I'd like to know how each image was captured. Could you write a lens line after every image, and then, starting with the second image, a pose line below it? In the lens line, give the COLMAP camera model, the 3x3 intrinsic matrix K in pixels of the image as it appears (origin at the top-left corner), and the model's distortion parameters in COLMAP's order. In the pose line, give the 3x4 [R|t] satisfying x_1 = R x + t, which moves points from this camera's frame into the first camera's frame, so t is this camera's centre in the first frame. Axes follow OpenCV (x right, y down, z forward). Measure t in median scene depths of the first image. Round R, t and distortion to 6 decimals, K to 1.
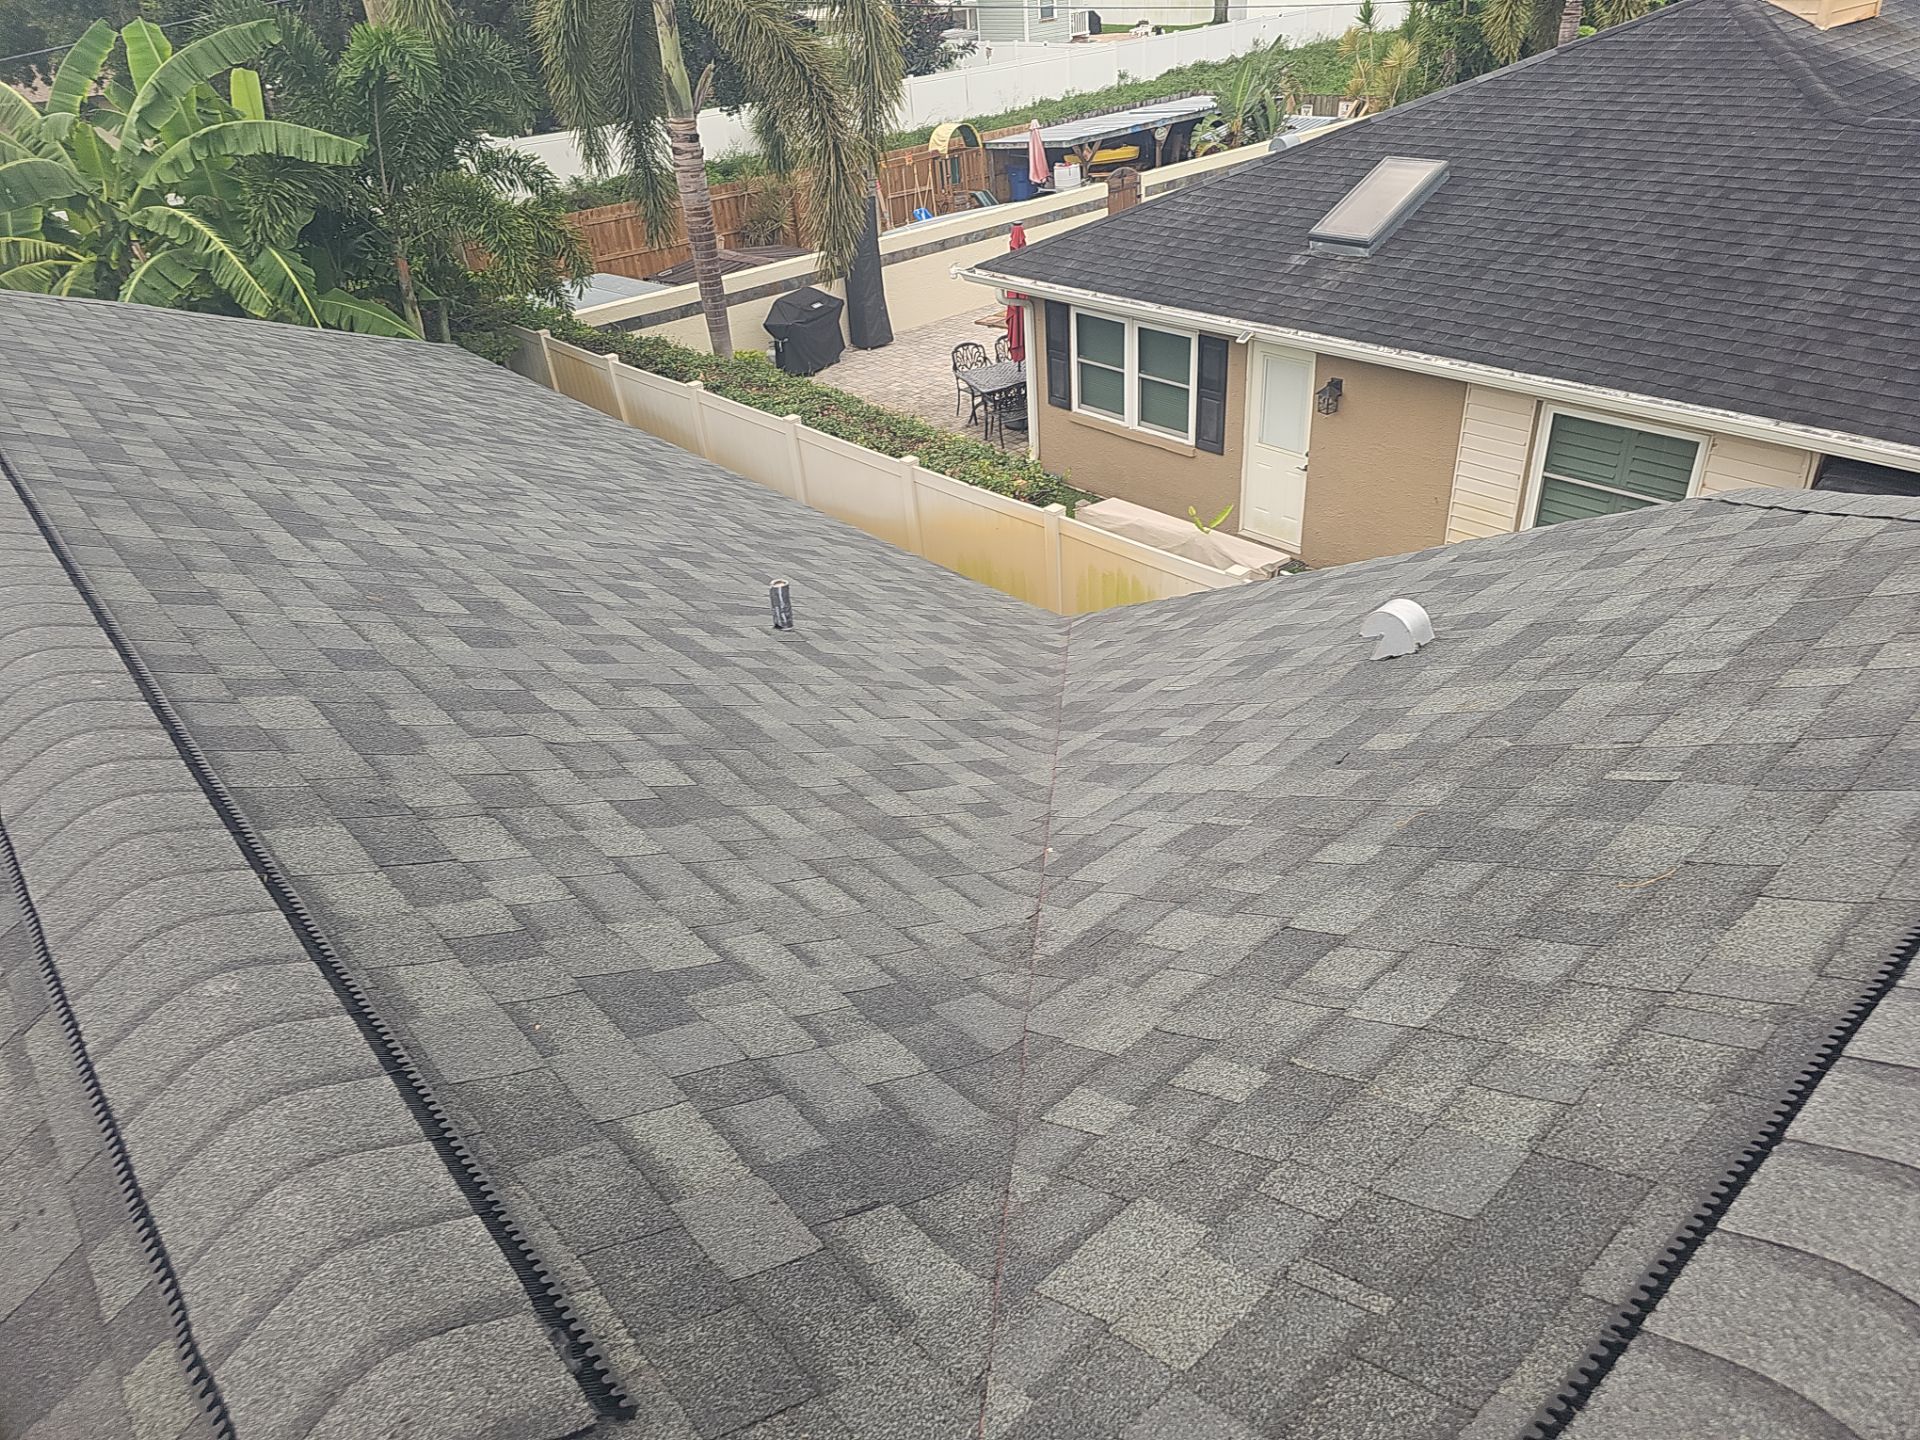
lens RADIAL K [[1259.1, 0, 964.2], [0, 1259.1, 717.9], [0, 0, 1]] dist [0.051652, -0.039156]
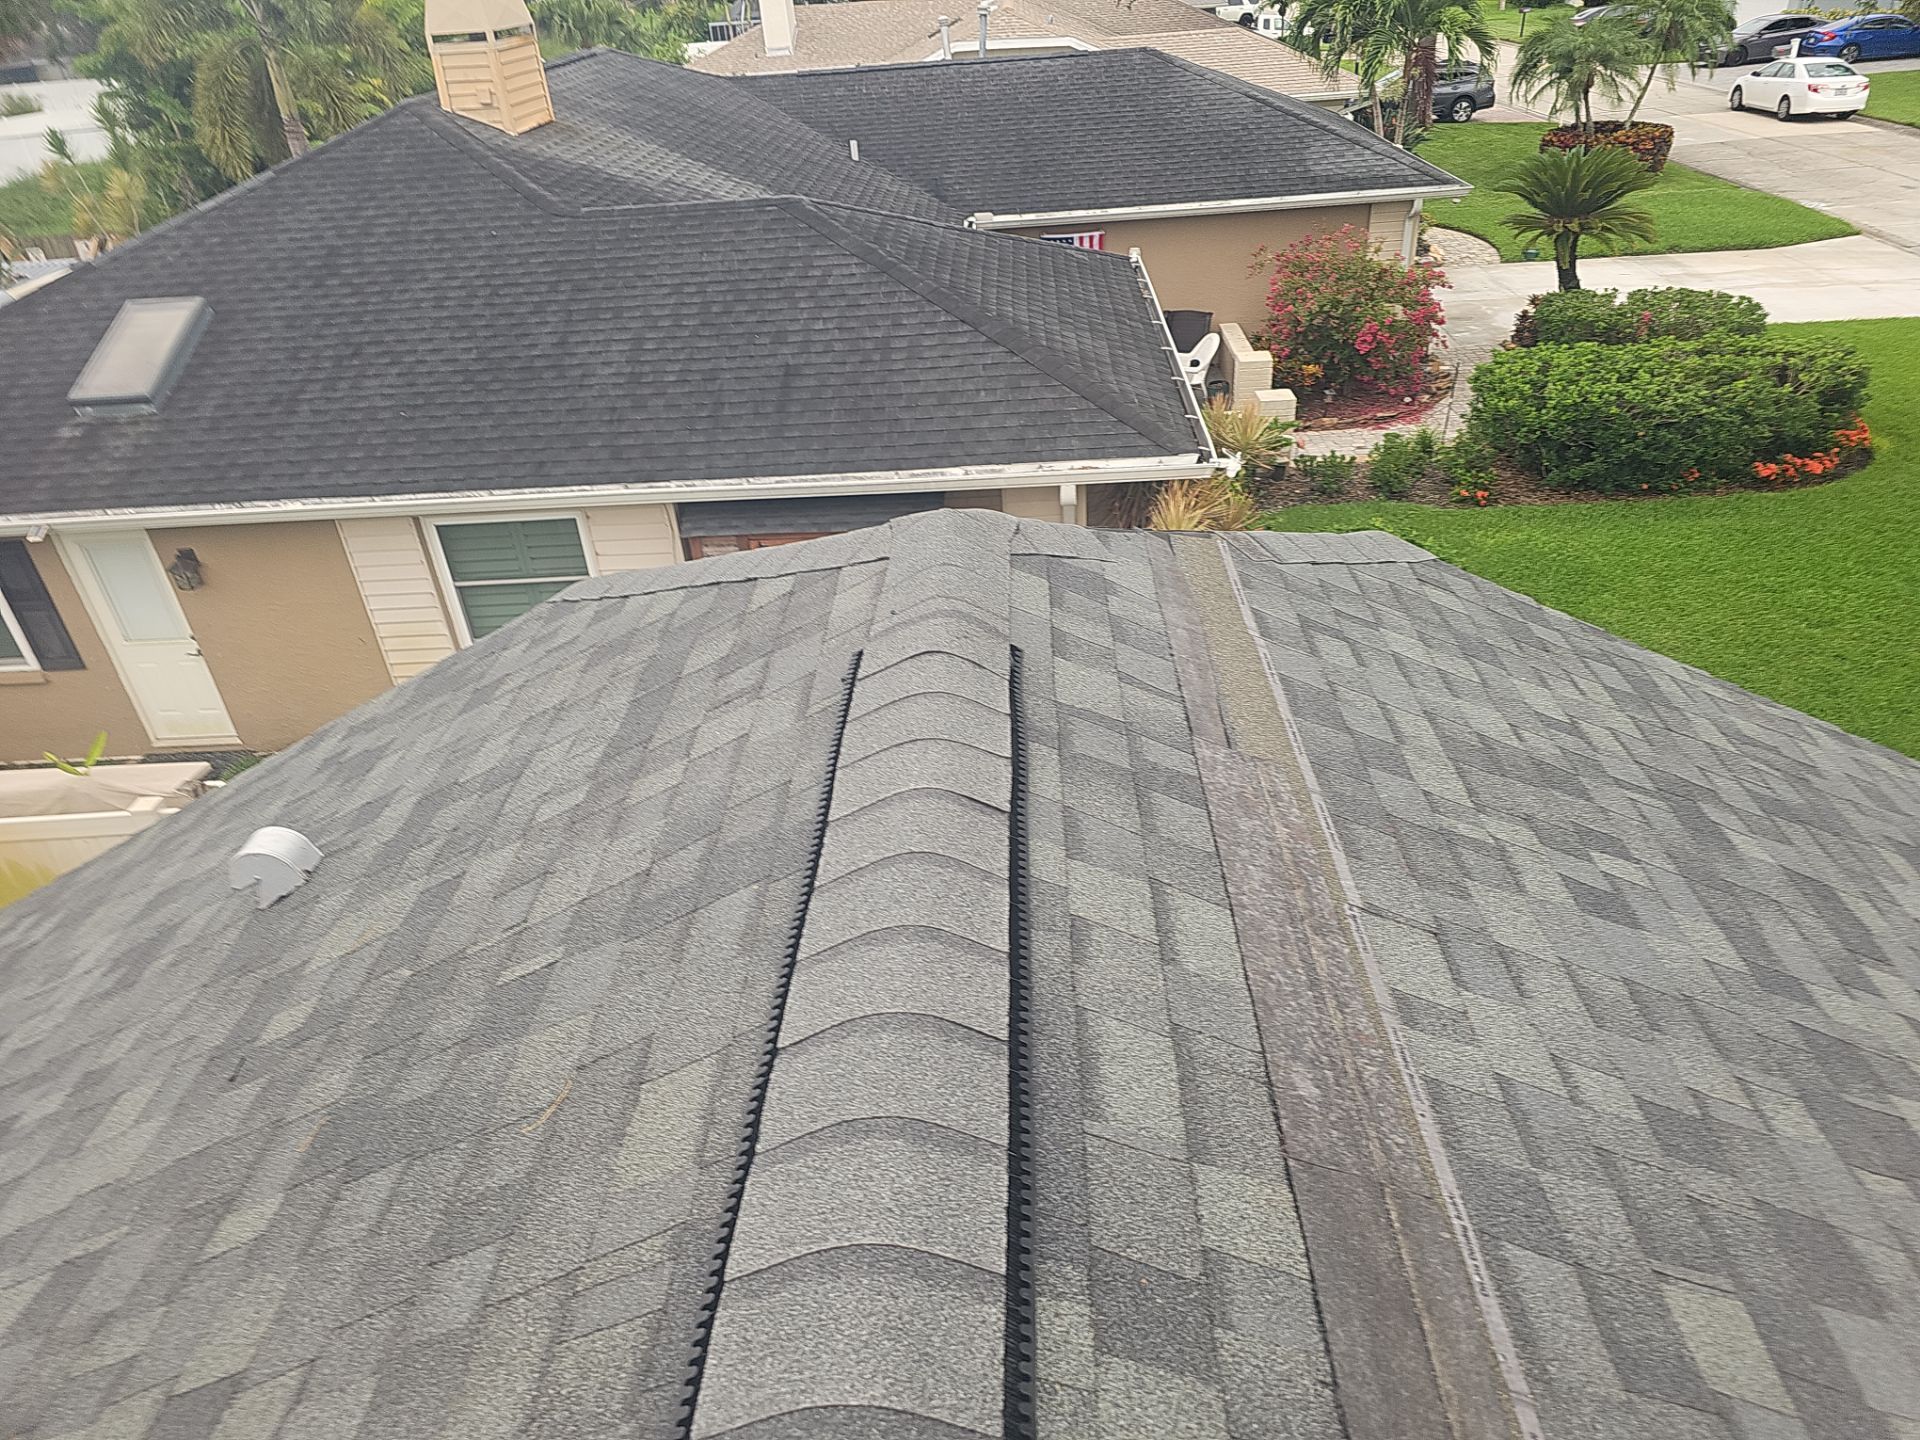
lens RADIAL K [[1259.1, 0, 941.4], [0, 1259.1, 774.1], [0, 0, 1]] dist [0.051652, -0.039156]
pose [[0.693010, -0.376508, 0.614800, 0.112601], [0.397037, 0.911134, 0.110440, -0.031505], [-0.601747, 0.167562, 0.780912, 0.042374]]
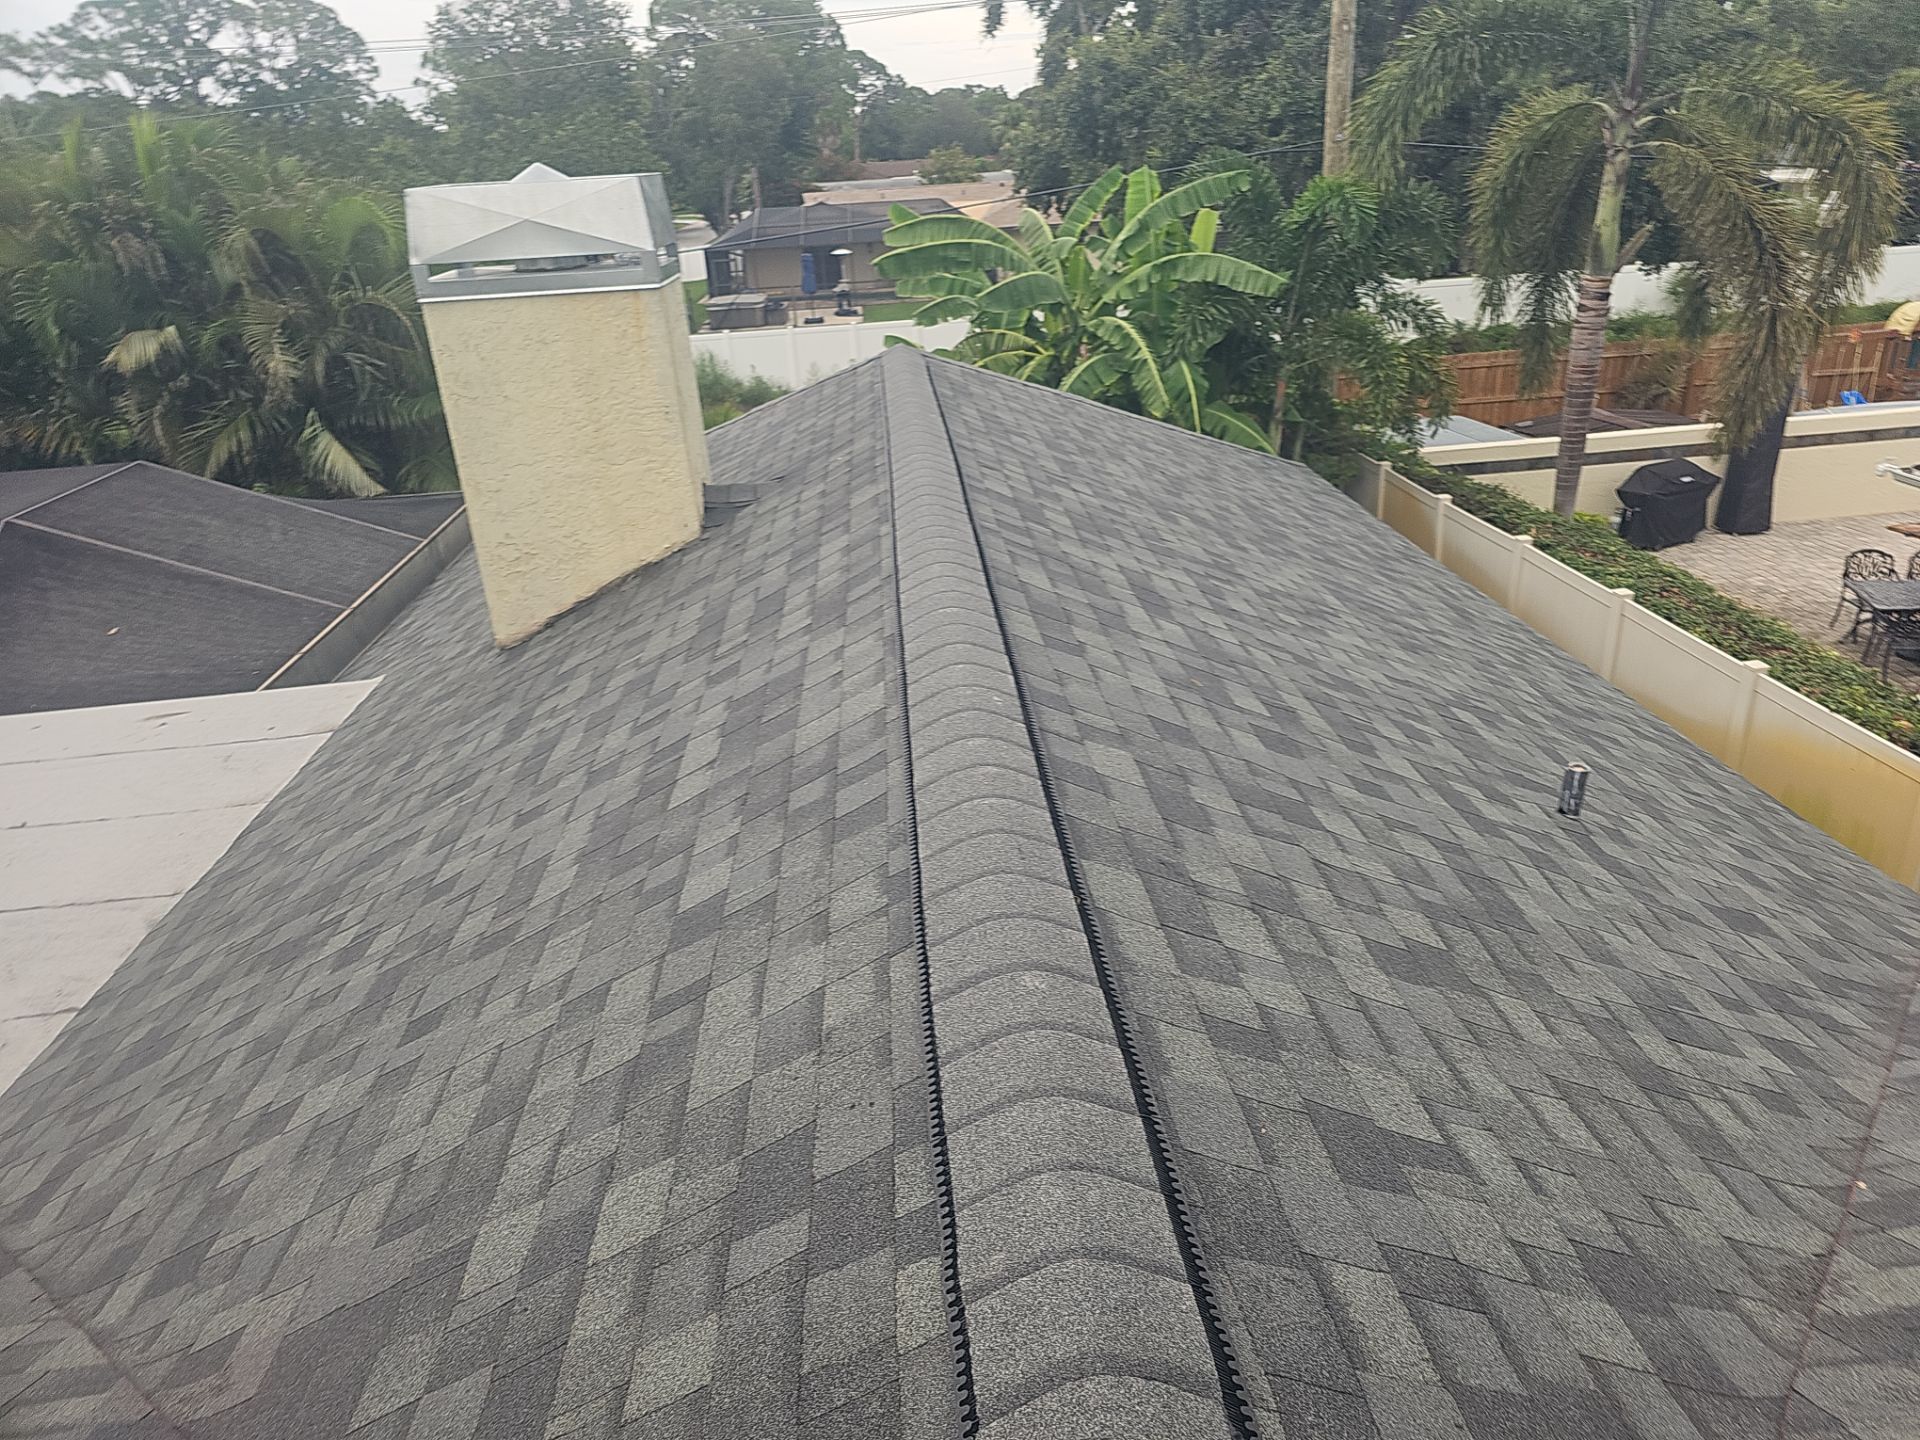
lens RADIAL K [[1259.1, 0, 970.9], [0, 1259.1, 723.5], [0, 0, 1]] dist [0.051652, -0.039156]
pose [[0.812276, 0.266203, -0.518984, -0.032211], [-0.310966, 0.950421, 0.000799, 0.000600], [0.493466, 0.160737, 0.854784, -0.021272]]
